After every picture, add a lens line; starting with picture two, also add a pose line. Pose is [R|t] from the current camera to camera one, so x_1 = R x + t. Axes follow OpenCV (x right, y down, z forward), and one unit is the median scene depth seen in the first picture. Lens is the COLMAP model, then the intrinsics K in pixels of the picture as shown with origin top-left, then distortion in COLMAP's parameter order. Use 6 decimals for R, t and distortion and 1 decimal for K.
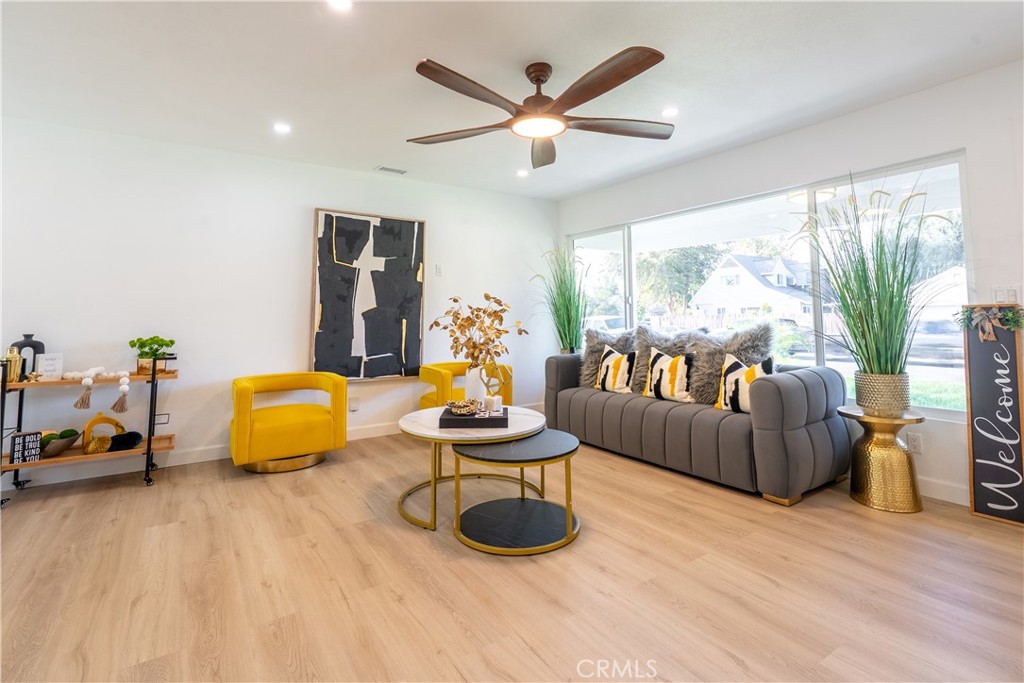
lens RADIAL K [[496.4, 0, 522.1], [0, 496.4, 280.7], [0, 0, 1]] dist [-0.005496, 0.000595]
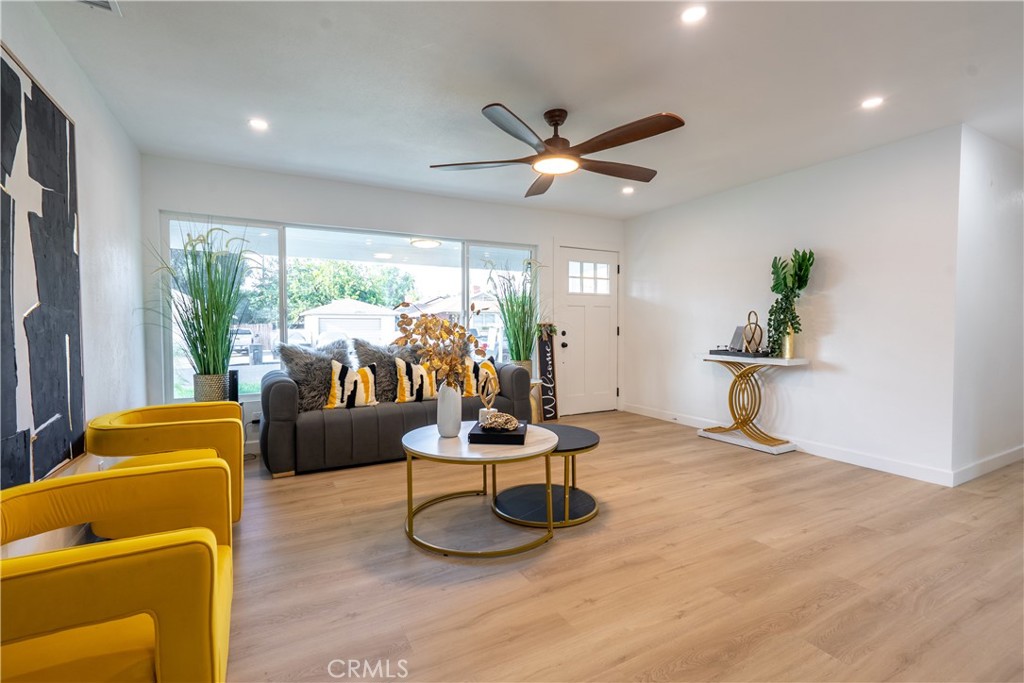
lens RADIAL K [[466.5, 0, 512.0], [0, 466.5, 341.5], [0, 0, 1]] dist [-0.005908, -0.000488]
pose [[0.085521, -0.022667, 0.996079, -1.116932], [-0.067312, 0.997326, 0.028474, 0.081548], [-0.994060, -0.069483, 0.083766, 1.019024]]
